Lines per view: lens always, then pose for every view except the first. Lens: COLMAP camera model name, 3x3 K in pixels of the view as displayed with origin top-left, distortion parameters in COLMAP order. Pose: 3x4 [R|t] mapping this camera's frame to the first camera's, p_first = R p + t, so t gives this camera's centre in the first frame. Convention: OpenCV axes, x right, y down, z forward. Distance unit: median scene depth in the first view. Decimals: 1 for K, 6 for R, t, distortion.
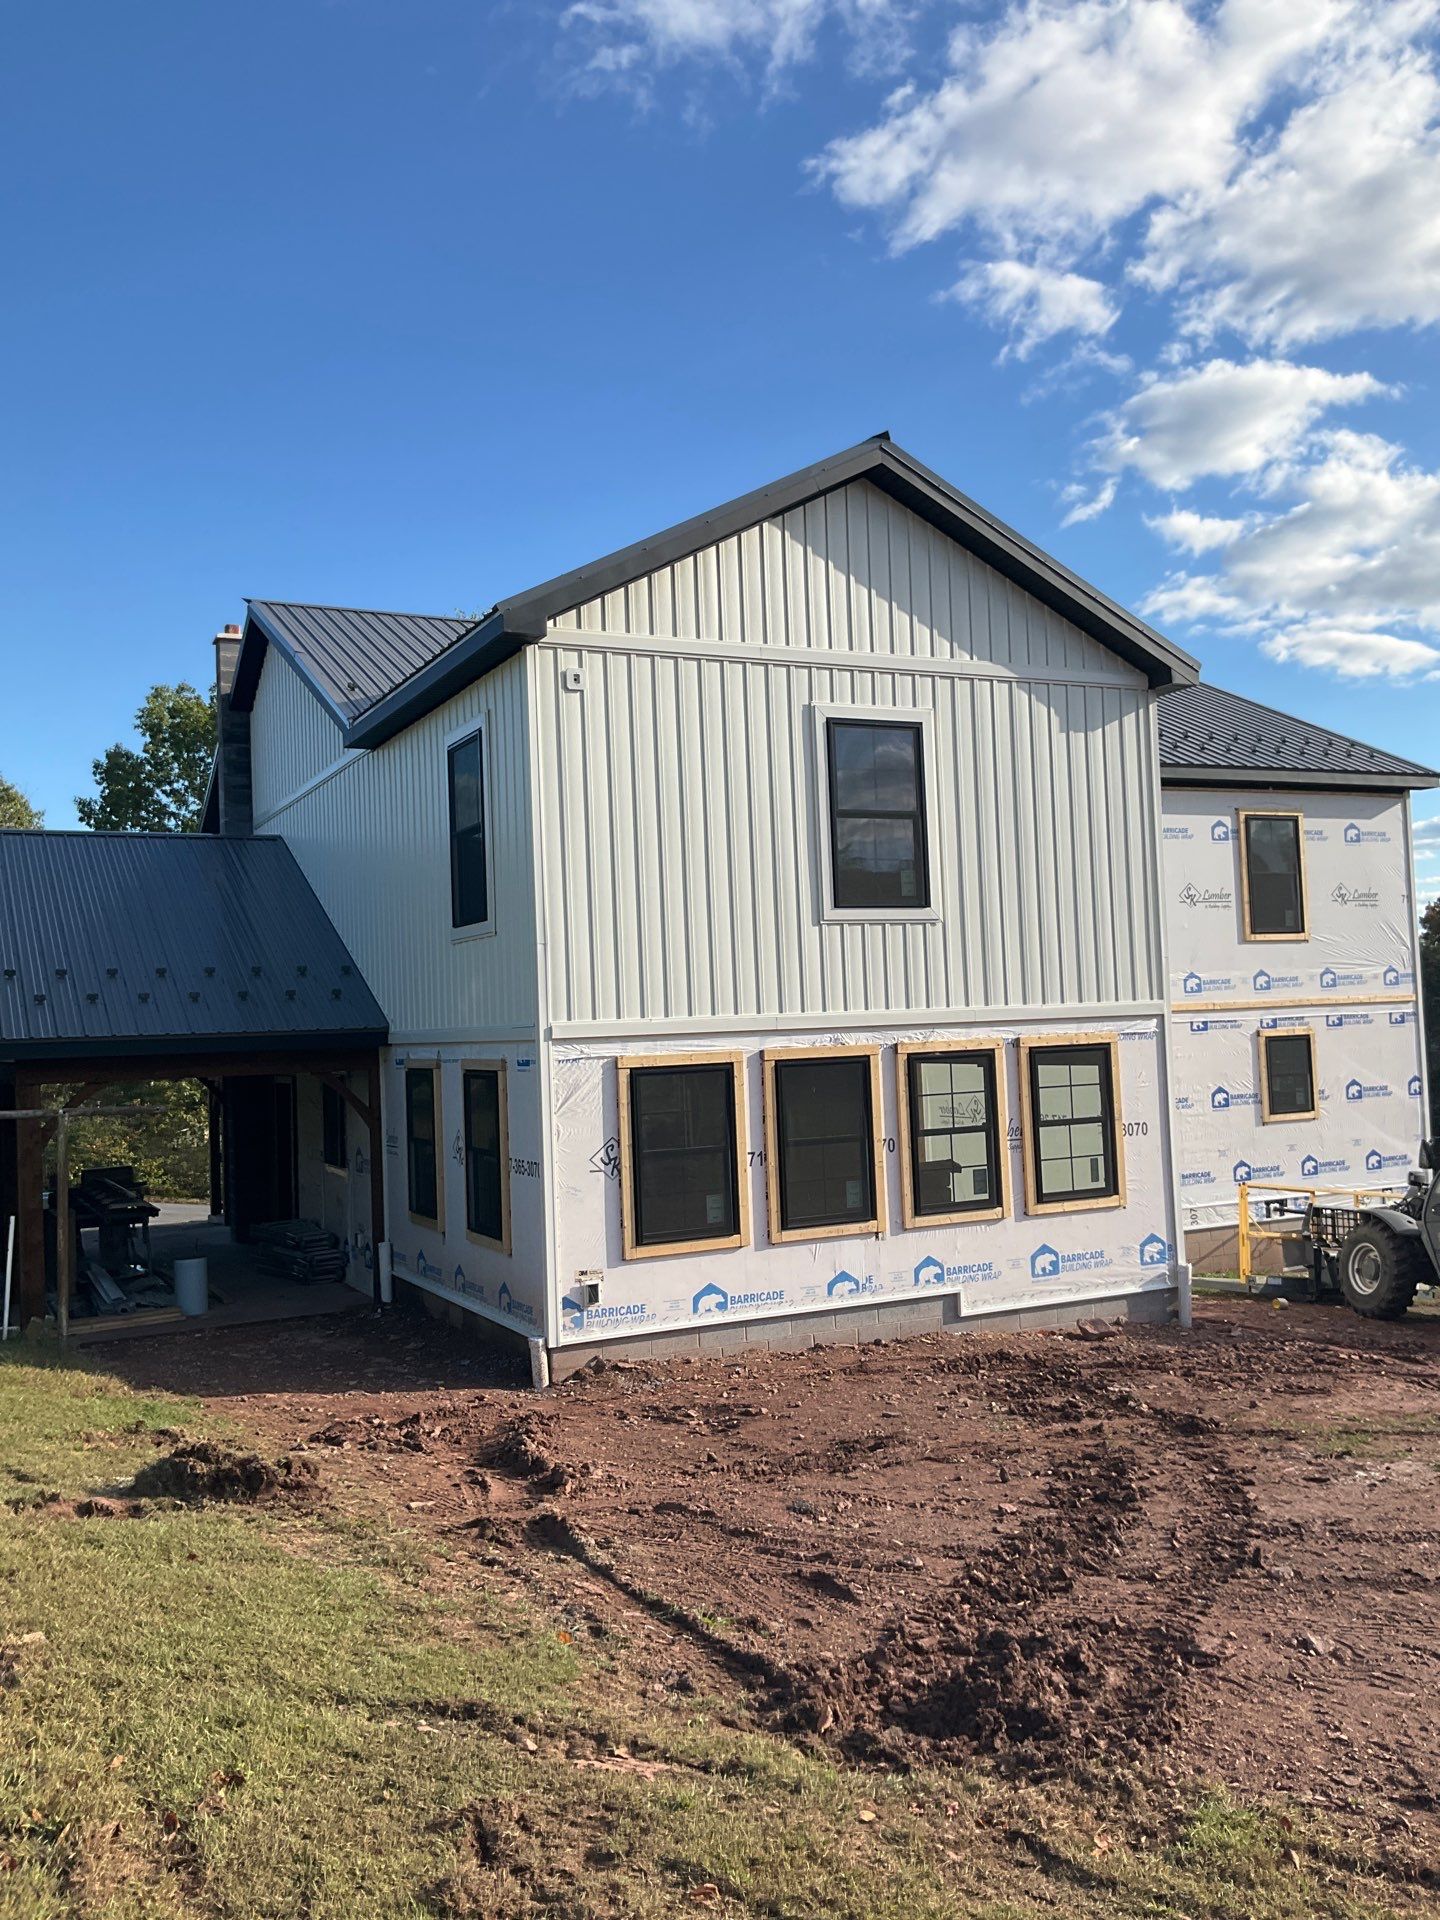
lens RADIAL K [[1577.4, 0, 726.7], [0, 1577.4, 956.0], [0, 0, 1]] dist [0.135851, -0.292032]
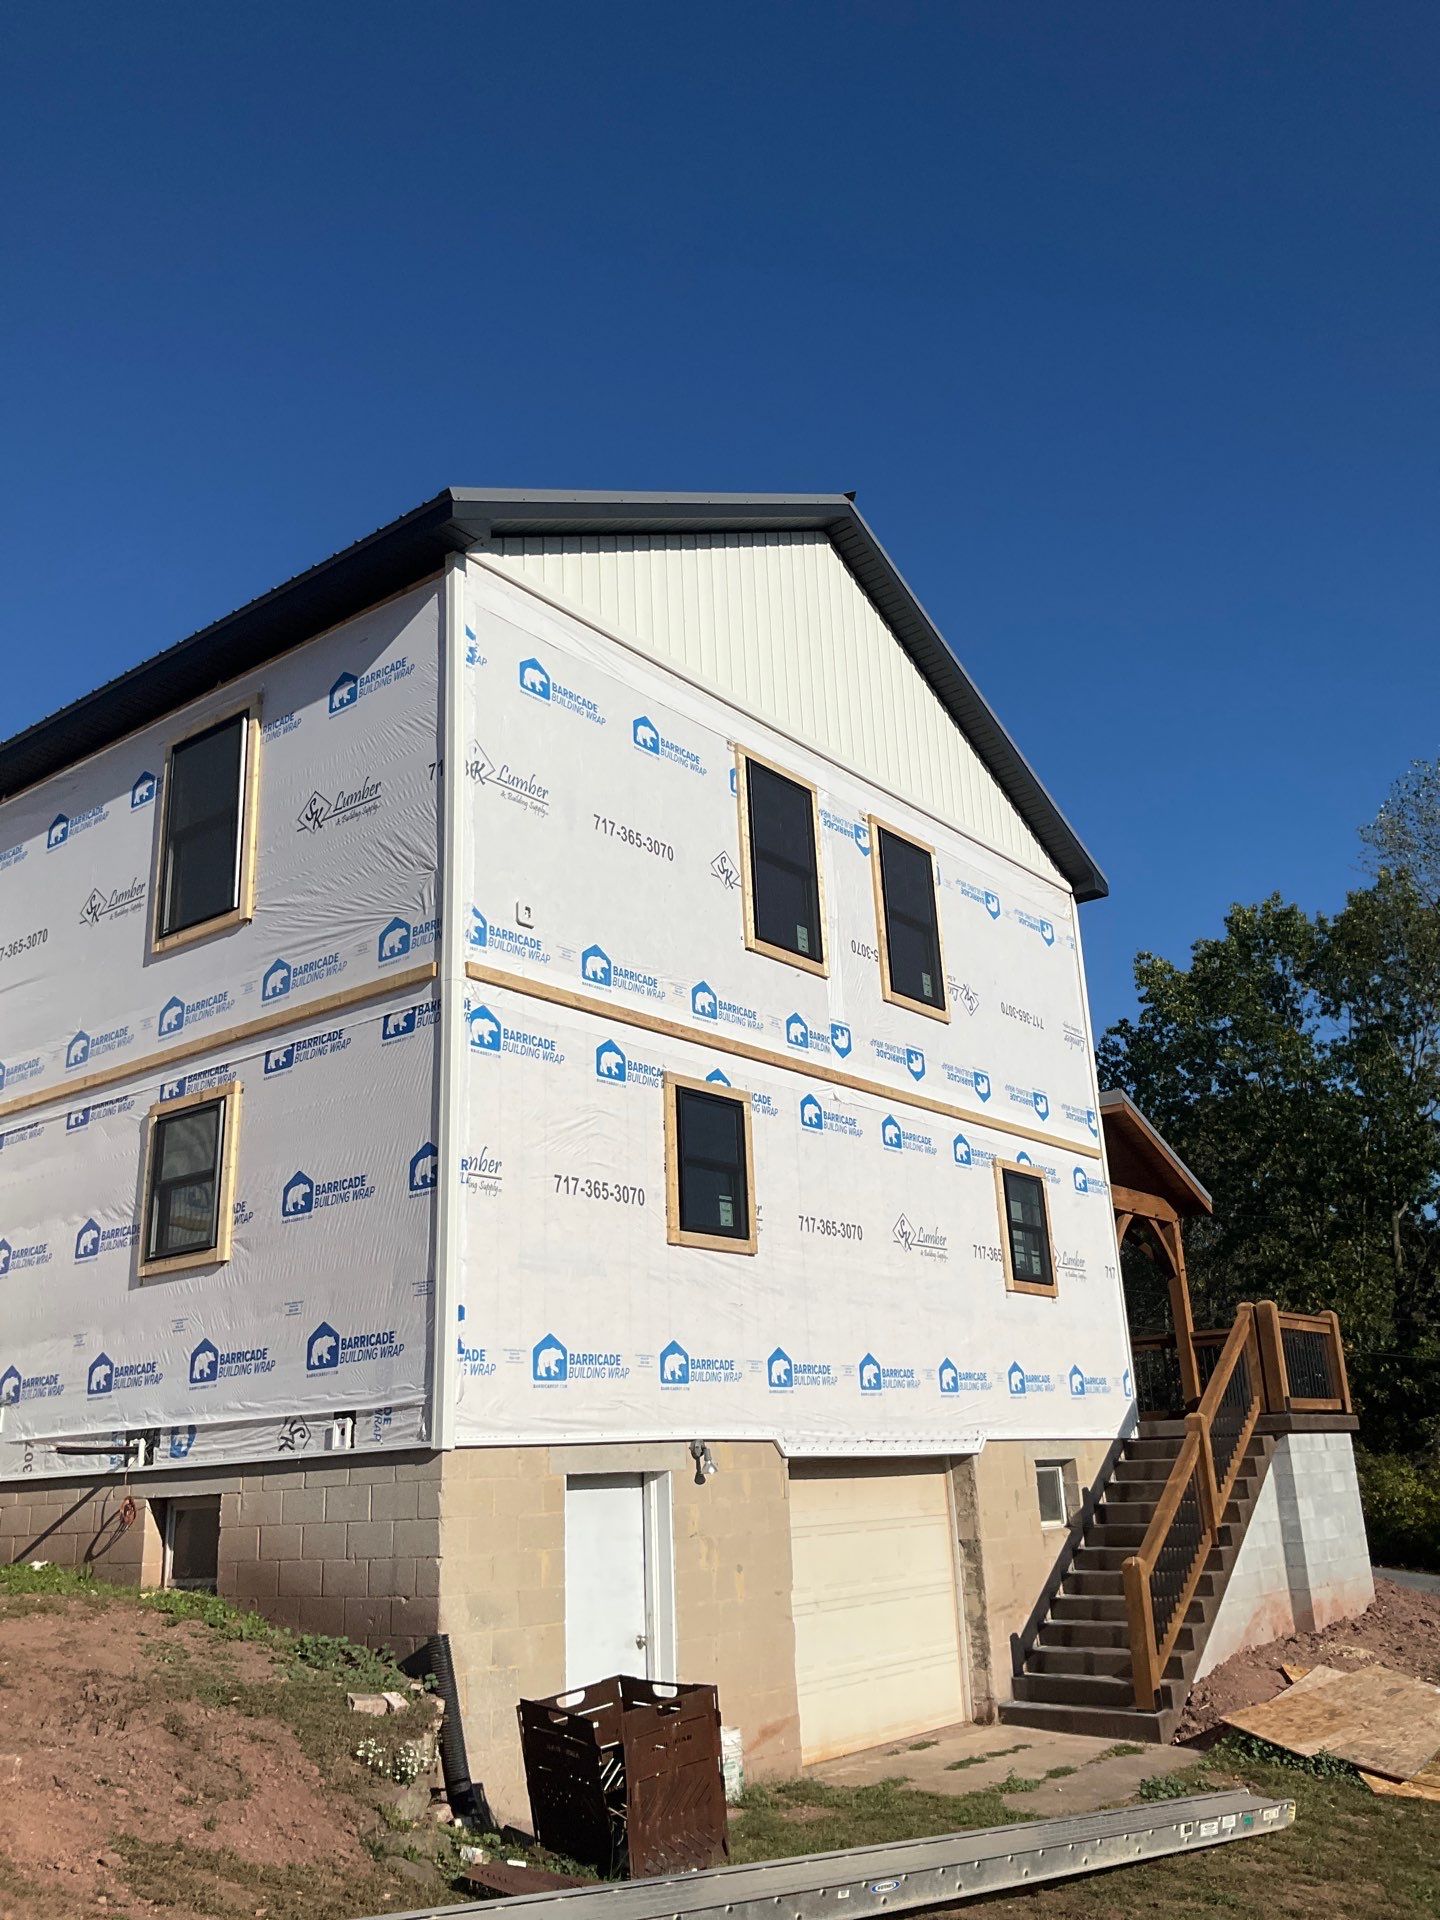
lens RADIAL K [[1577.4, 0, 726.7], [0, 1577.4, 956.0], [0, 0, 1]] dist [0.135851, -0.292032]
pose [[0.429422, -0.264580, -0.863478, 1.393890], [0.065884, 0.962753, -0.262234, 0.236357], [0.900698, 0.055719, 0.430858, 1.453549]]
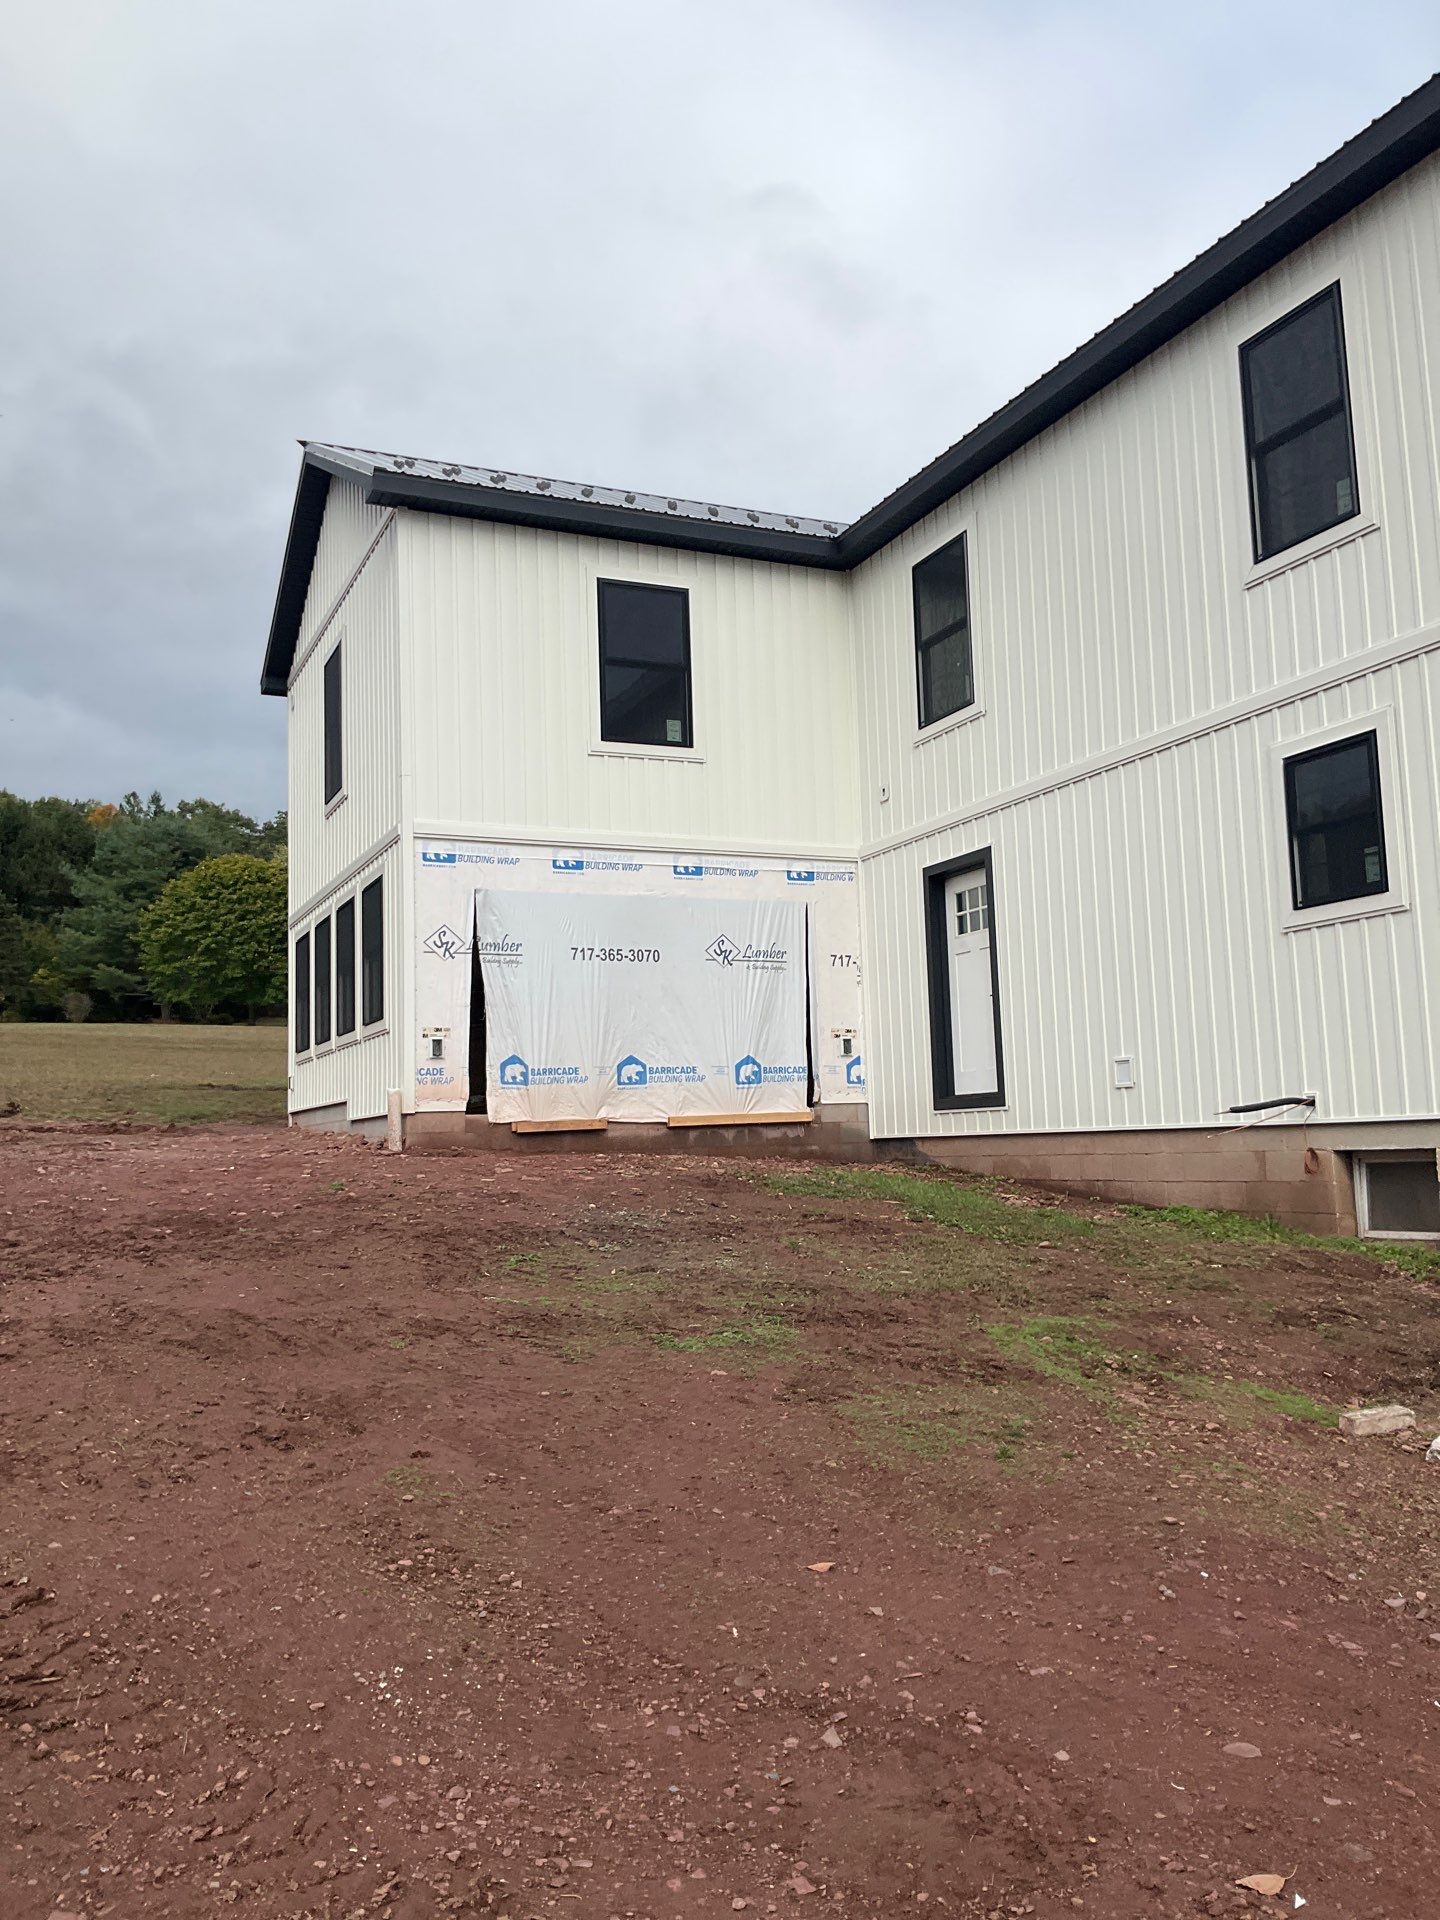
lens RADIAL K [[1577.4, 0, 726.7], [0, 1577.4, 956.0], [0, 0, 1]] dist [0.135851, -0.292032]
pose [[-0.034879, -0.081007, -0.996103, 1.300589], [0.075360, 0.993659, -0.083447, 0.218591], [0.996546, -0.077977, -0.028553, 1.294403]]
